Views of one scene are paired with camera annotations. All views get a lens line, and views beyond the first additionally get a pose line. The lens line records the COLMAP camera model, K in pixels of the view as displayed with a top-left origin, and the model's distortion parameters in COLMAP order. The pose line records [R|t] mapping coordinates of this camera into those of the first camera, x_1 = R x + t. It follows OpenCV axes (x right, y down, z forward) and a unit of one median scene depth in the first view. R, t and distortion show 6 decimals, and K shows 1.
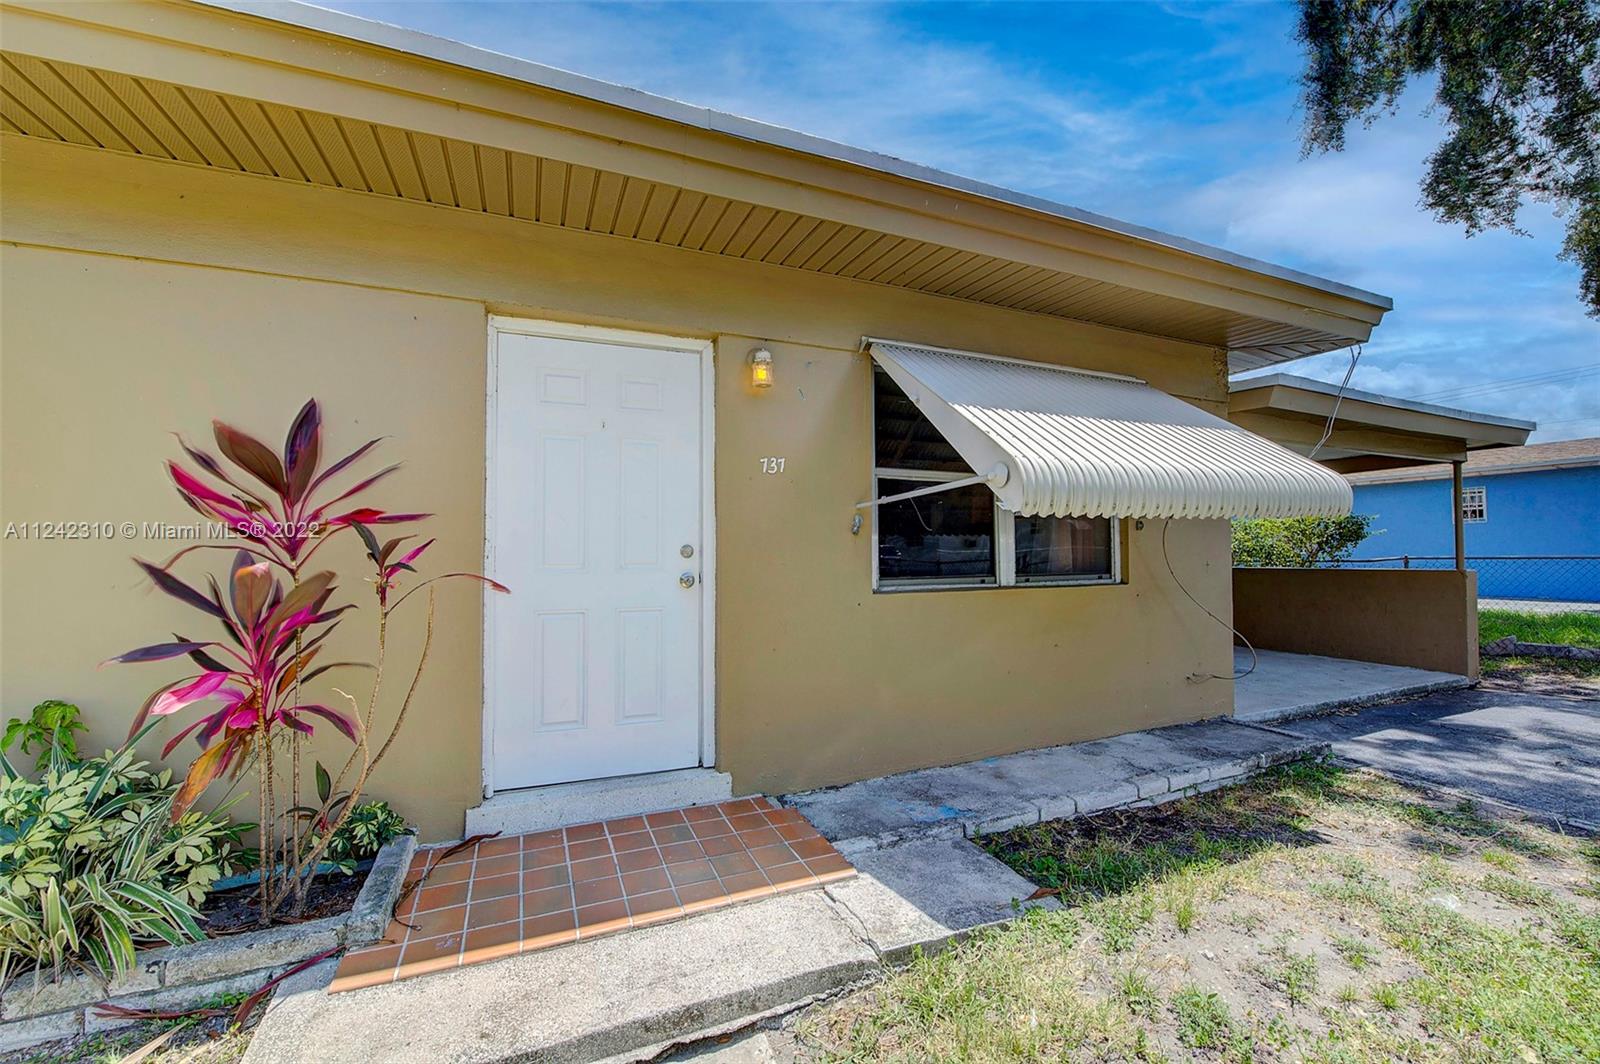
lens RADIAL K [[632.4, 0, 799.7], [0, 632.4, 530.6], [0, 0, 1]] dist [-0.011626, -0.003166]
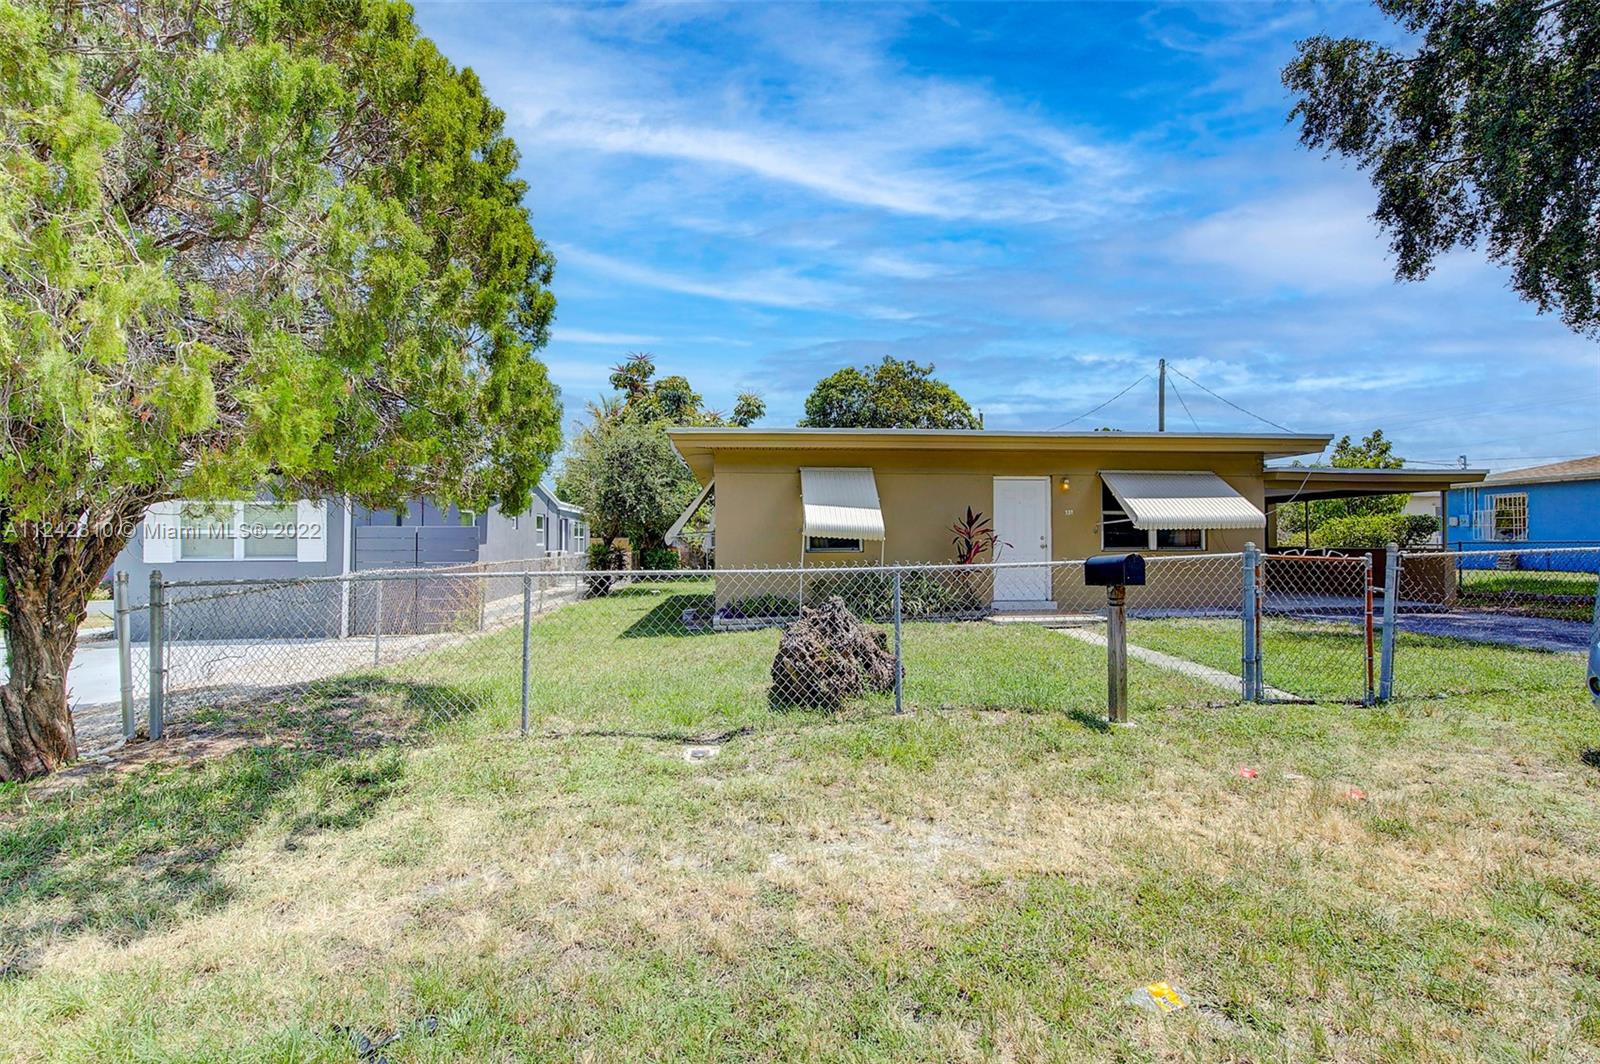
lens RADIAL K [[697.1, 0, 797.9], [0, 697.1, 525.4], [0, 0, 1]] dist [-0.001310, -0.000164]
pose [[0.957109, -0.003744, -0.289705, -0.350024], [0.008423, 0.999853, 0.014907, -0.101034], [0.289606, -0.016708, 0.957000, -2.965381]]
